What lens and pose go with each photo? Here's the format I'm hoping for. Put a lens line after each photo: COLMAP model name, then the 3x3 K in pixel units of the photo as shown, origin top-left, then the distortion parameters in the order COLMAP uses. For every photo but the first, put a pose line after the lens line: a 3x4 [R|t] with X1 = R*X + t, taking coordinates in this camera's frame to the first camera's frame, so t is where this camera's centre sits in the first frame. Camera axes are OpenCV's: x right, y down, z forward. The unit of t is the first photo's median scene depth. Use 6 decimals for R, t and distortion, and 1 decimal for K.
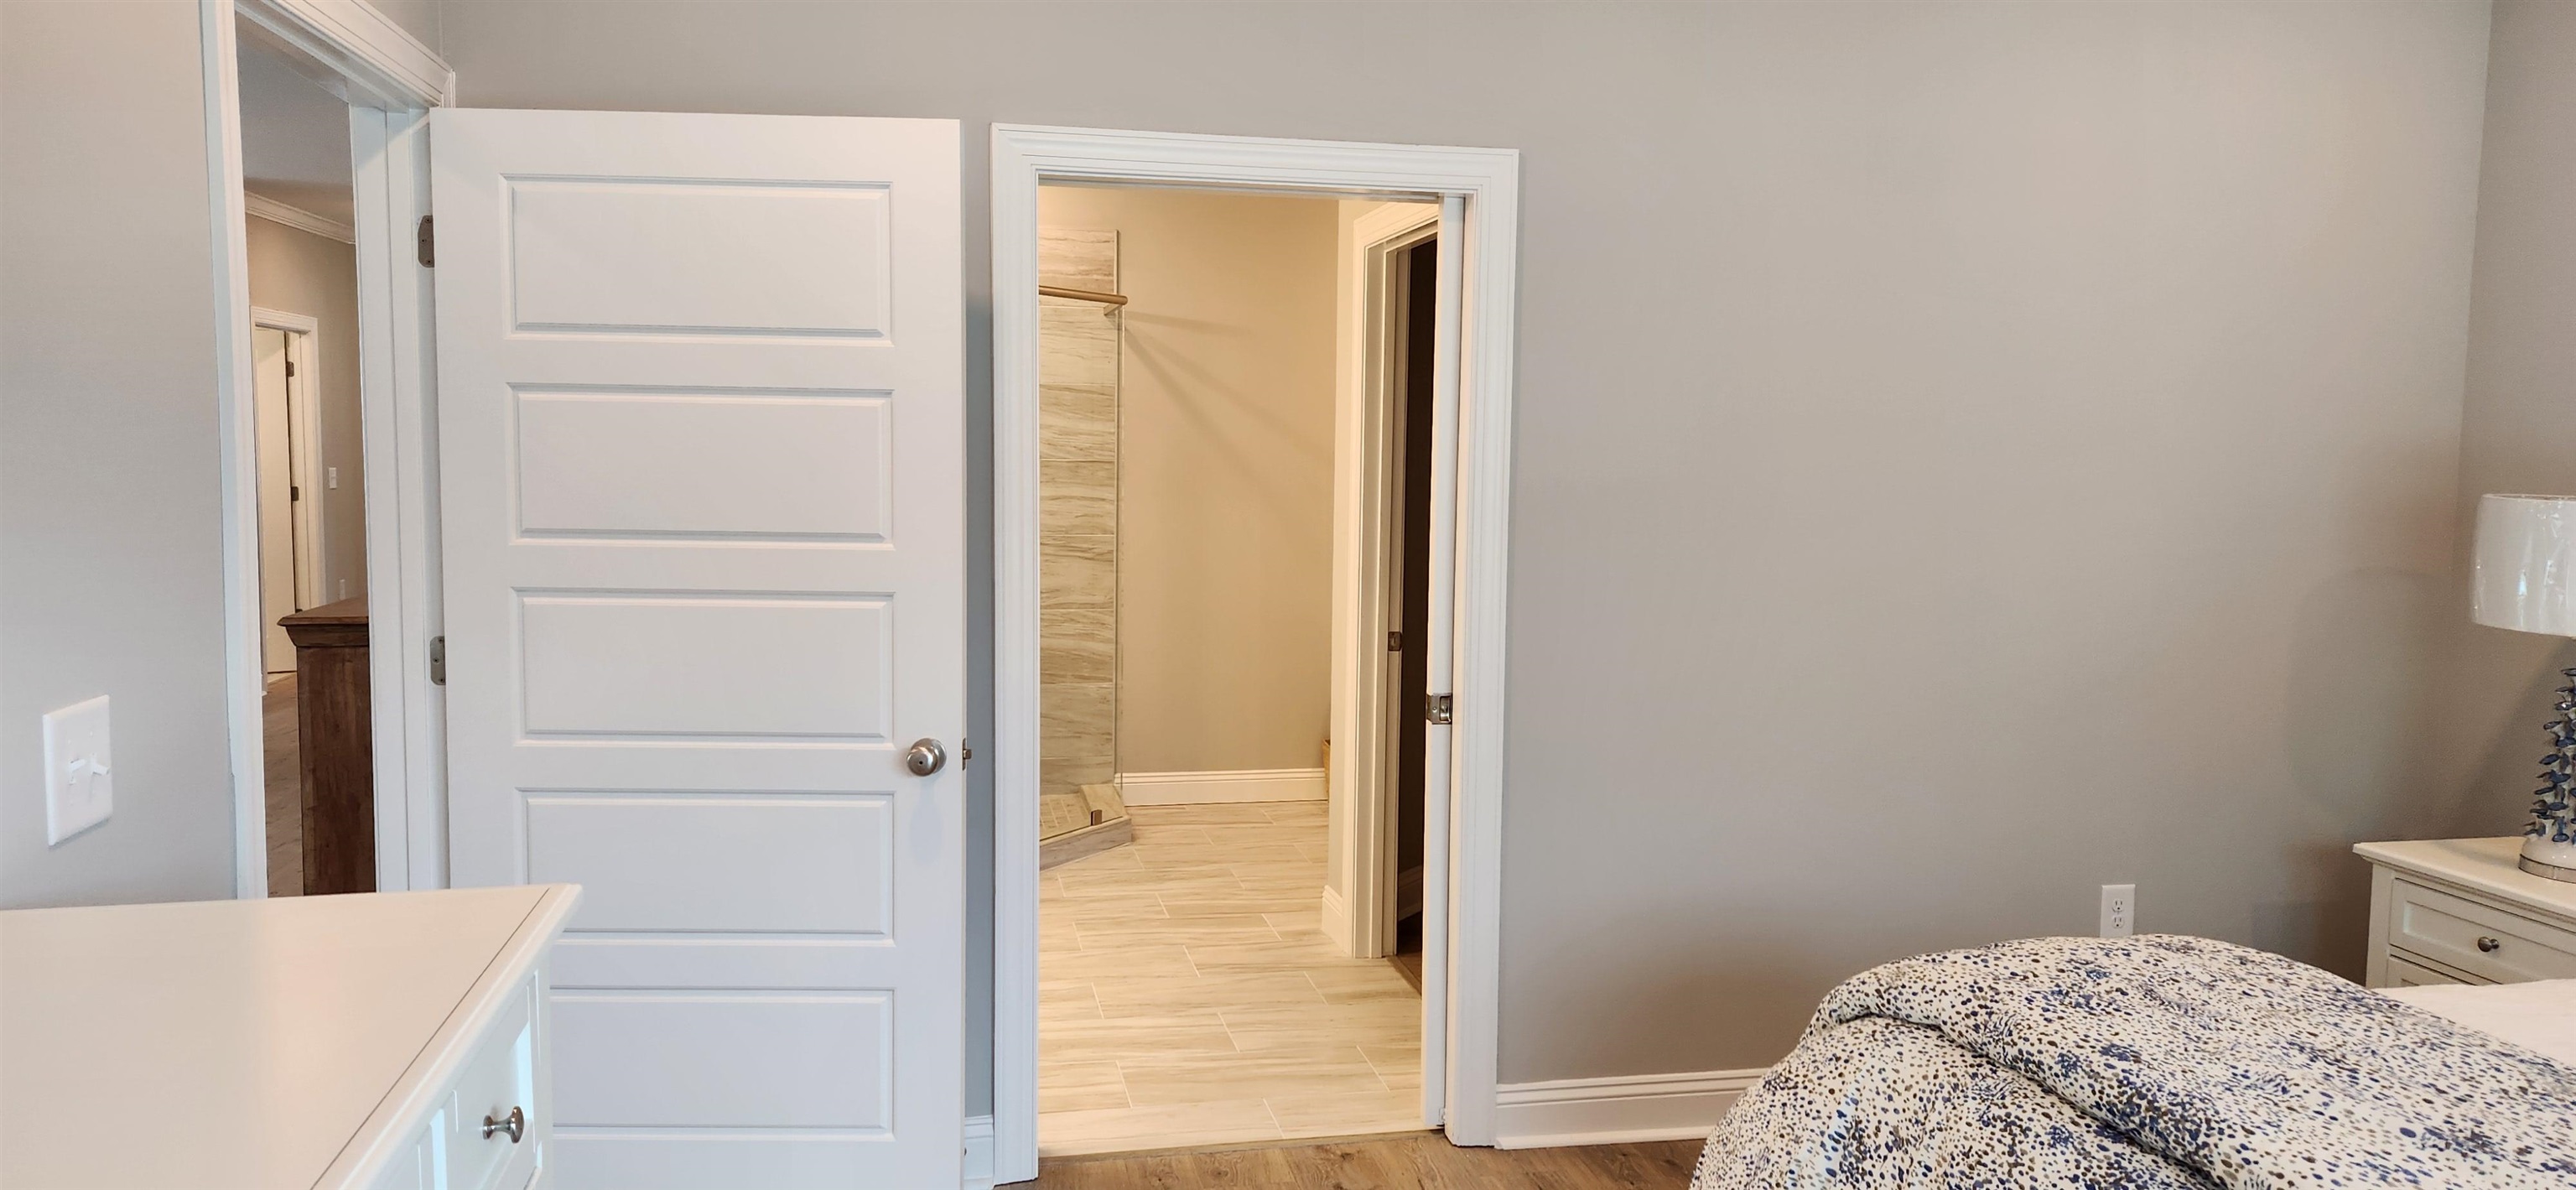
lens RADIAL K [[1730.6, 0, 1298.2], [0, 1730.6, 588.3], [0, 0, 1]] dist [0.063621, -0.009142]
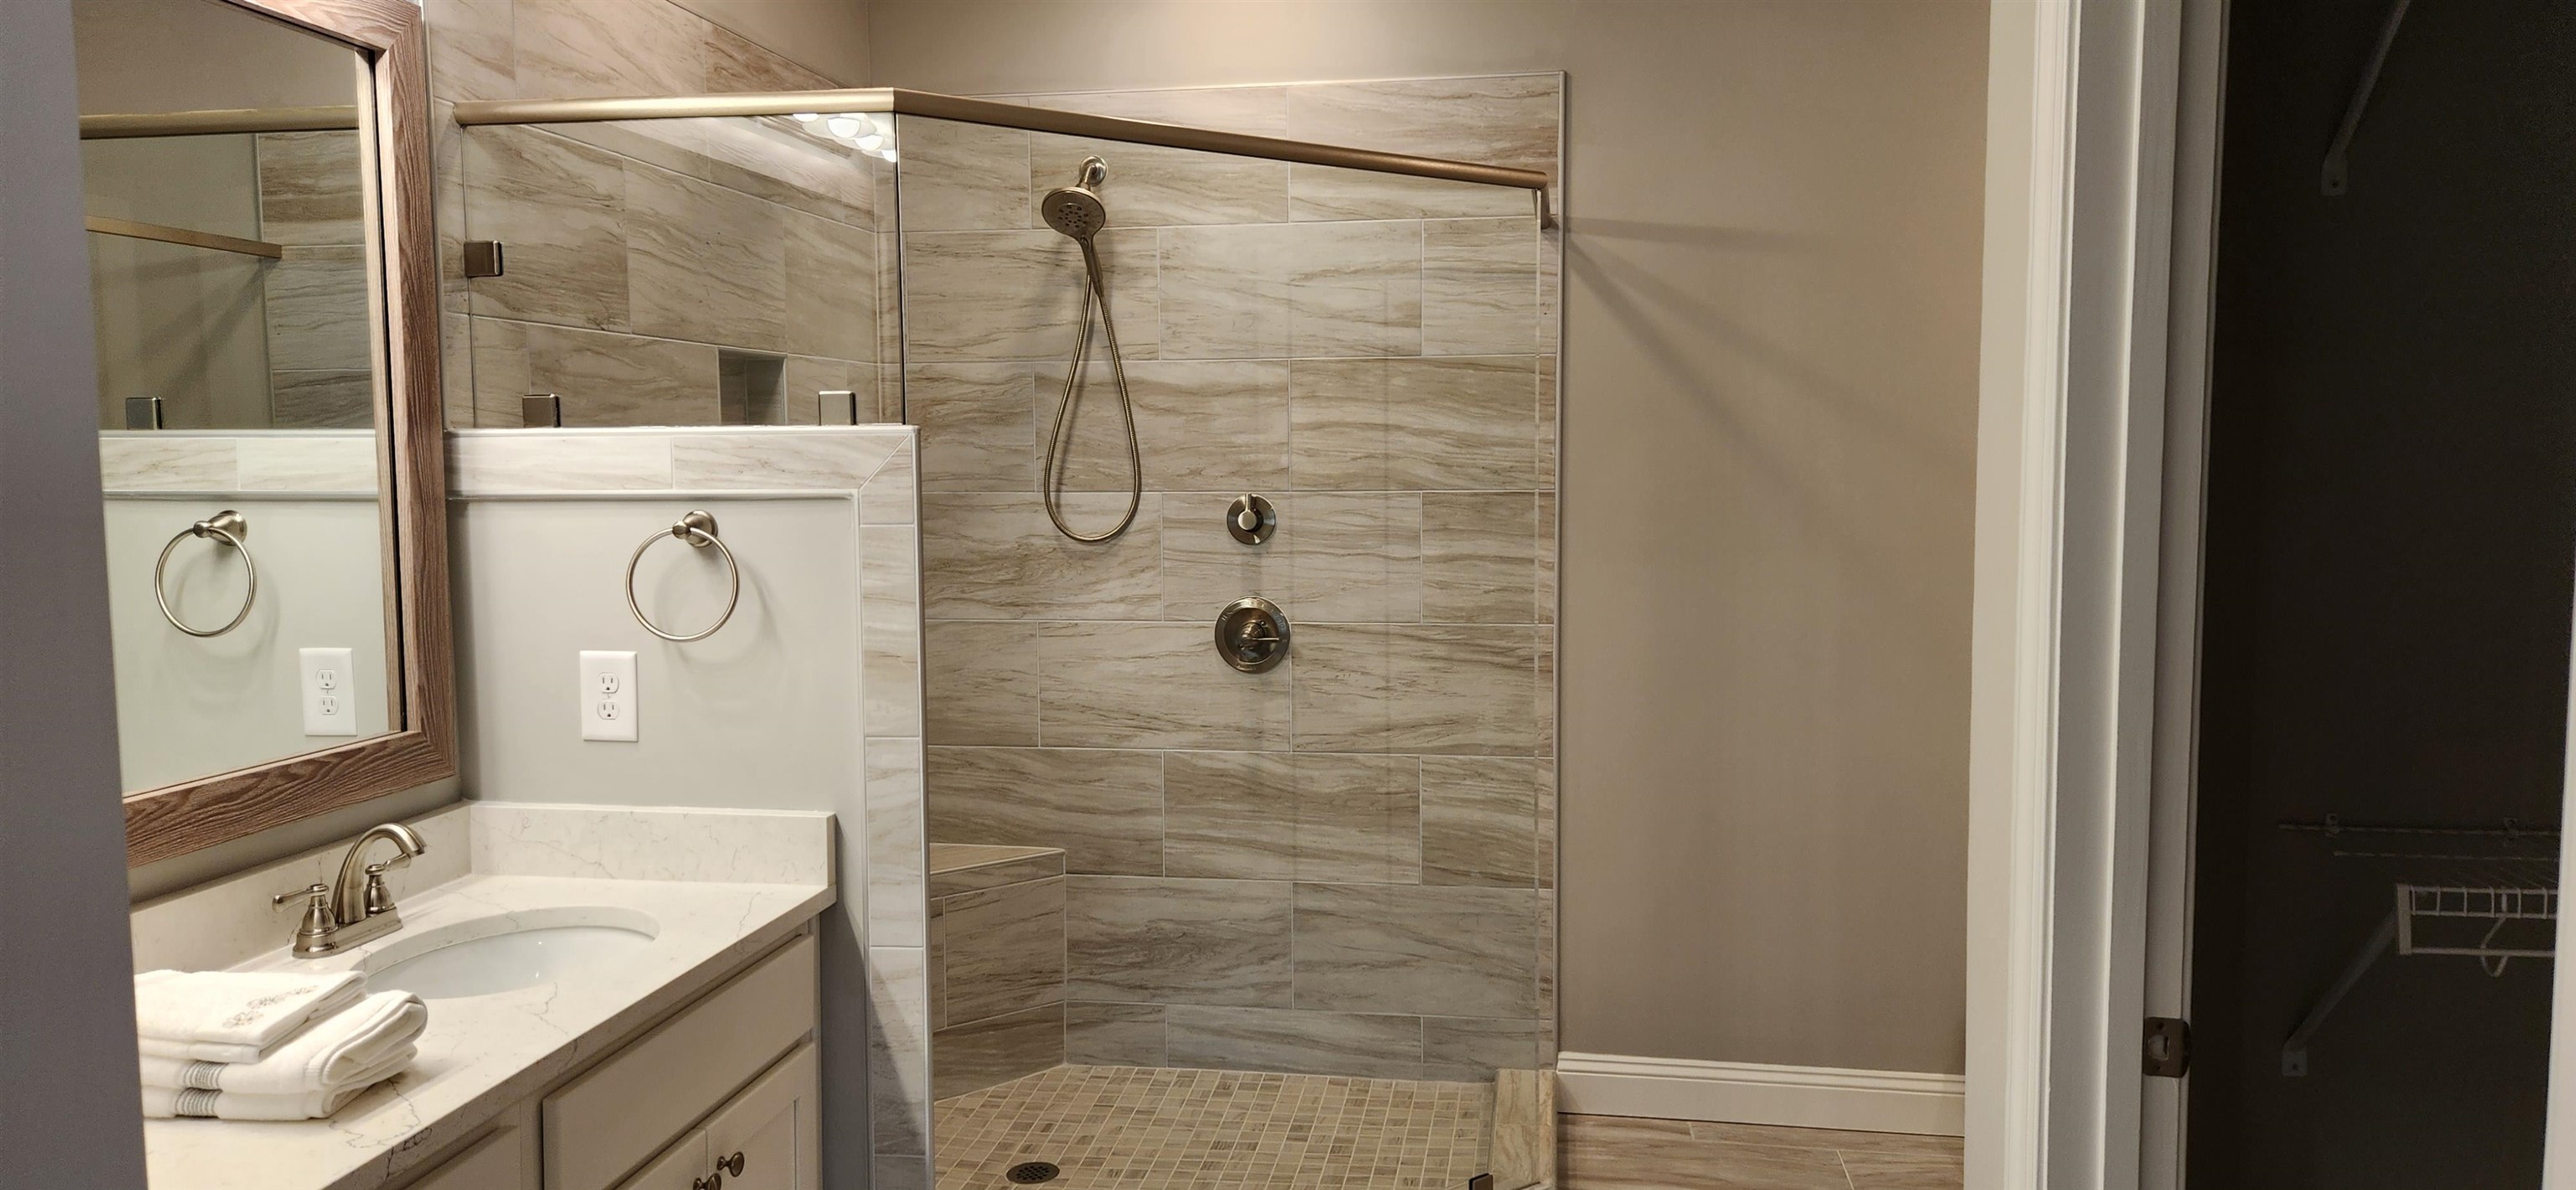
lens RADIAL K [[1730.6, 0, 1292.3], [0, 1730.6, 583.8], [0, 0, 1]] dist [0.063621, -0.009142]
pose [[0.933255, 0.009575, -0.359087, 0.014700], [-0.013065, 0.999888, -0.007293, -0.039224], [0.358977, 0.011498, 0.933276, 0.456038]]
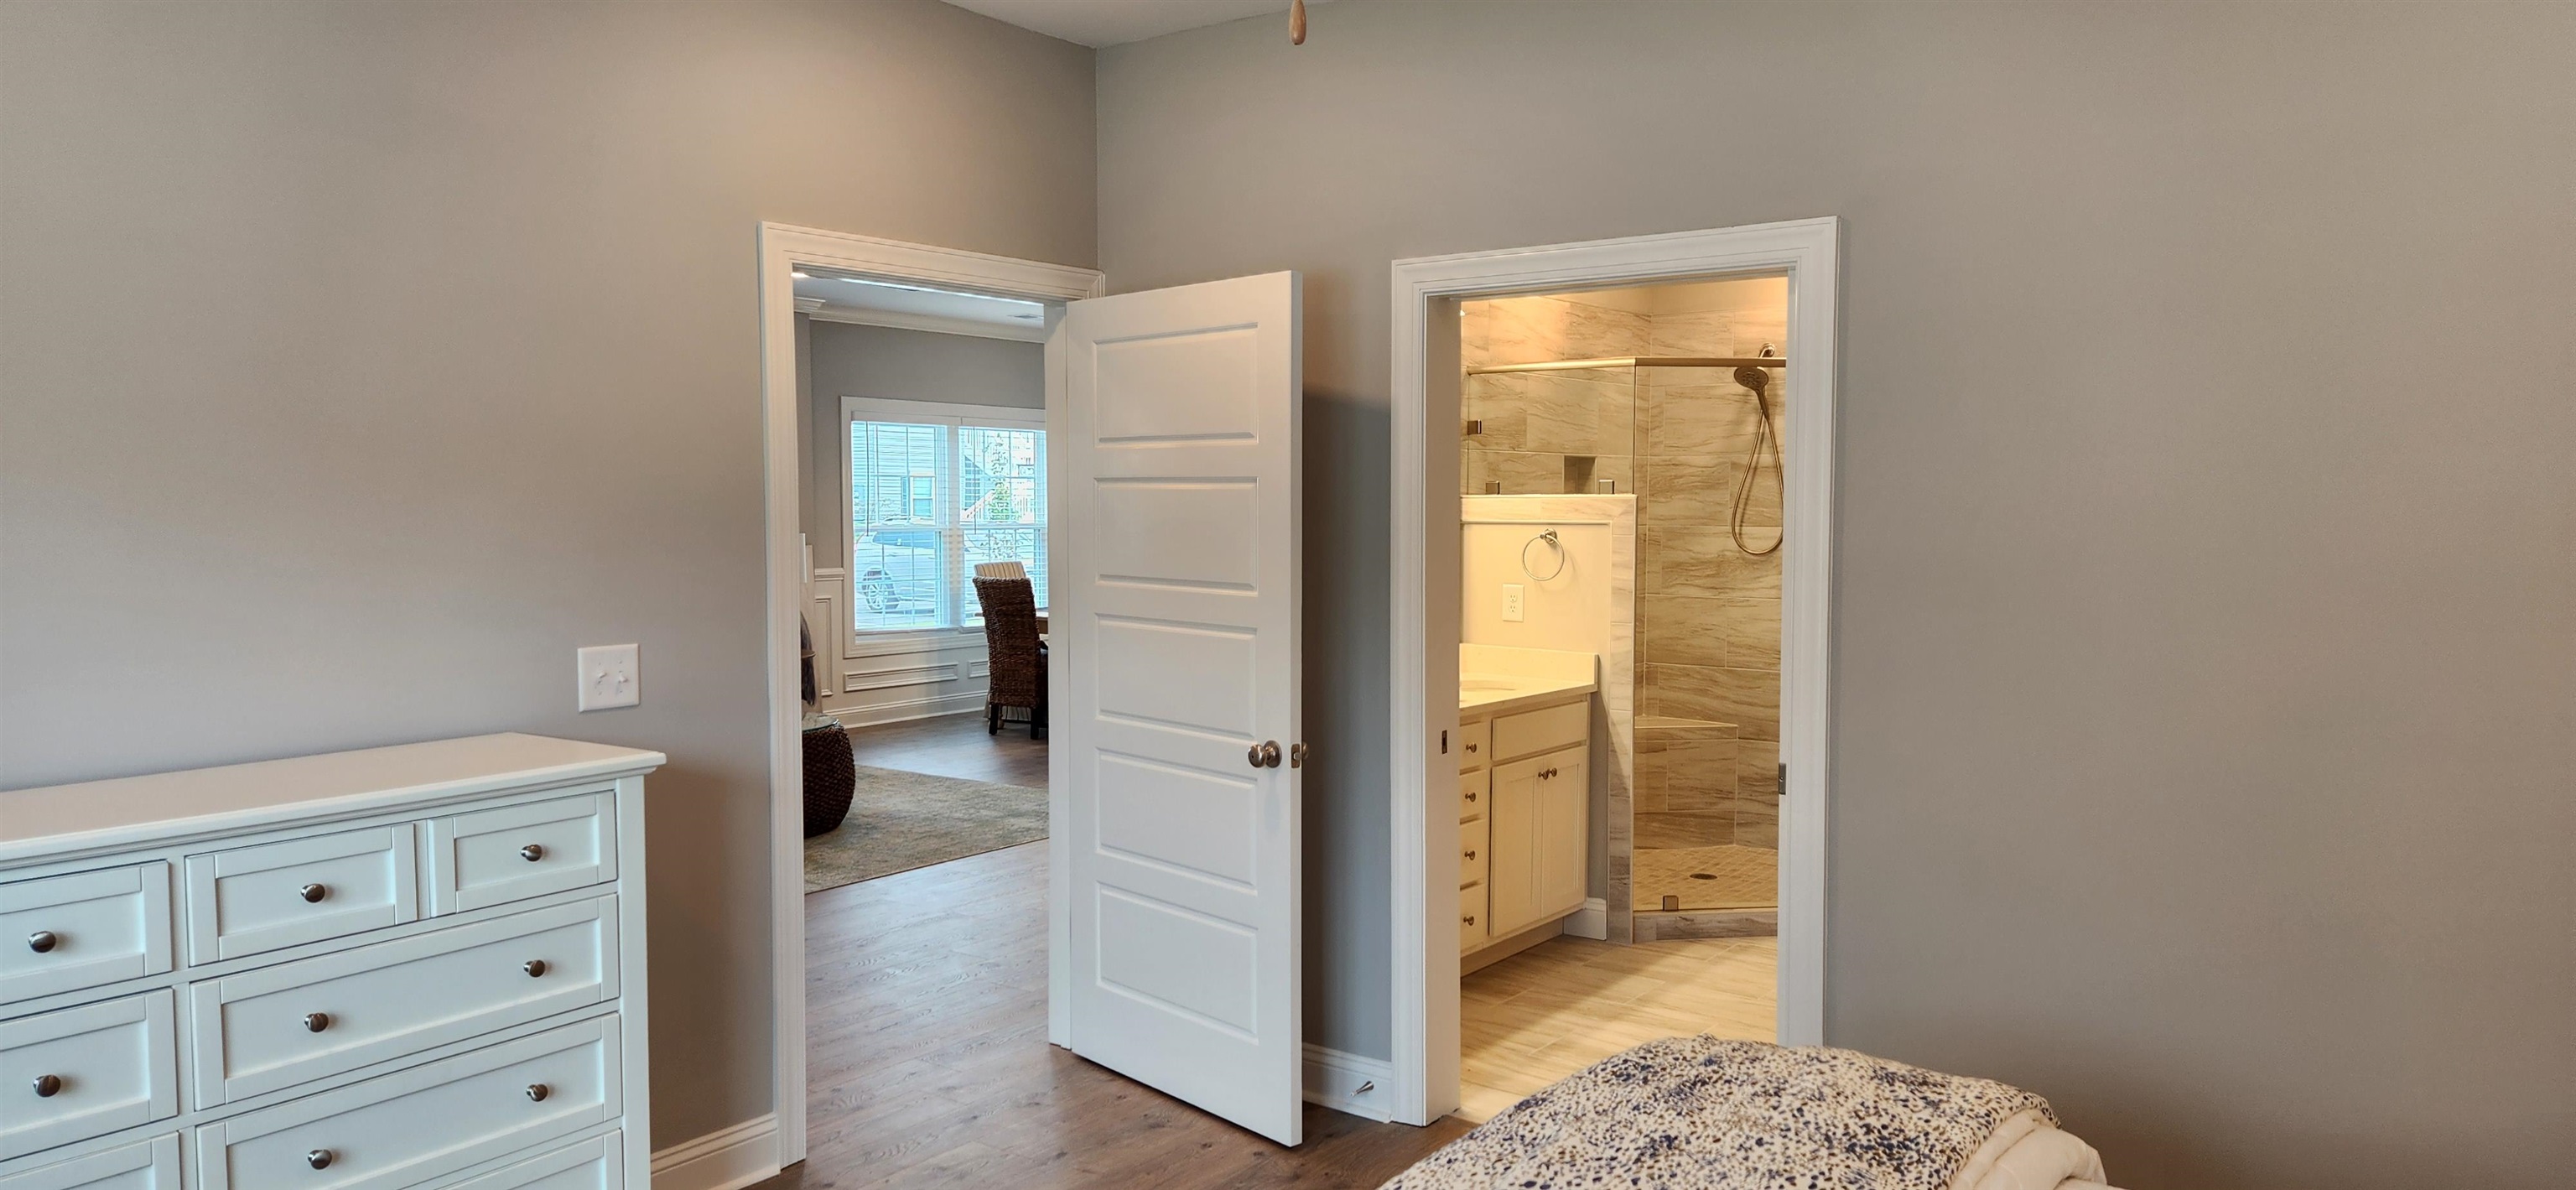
lens RADIAL K [[1730.6, 0, 1307.1], [0, 1730.6, 612.7], [0, 0, 1]] dist [0.063621, -0.009142]
pose [[0.667157, 0.038931, -0.743899, 0.348775], [-0.058157, 0.998307, 0.000088, -0.005274], [0.742644, 0.043204, 0.668292, 0.064929]]
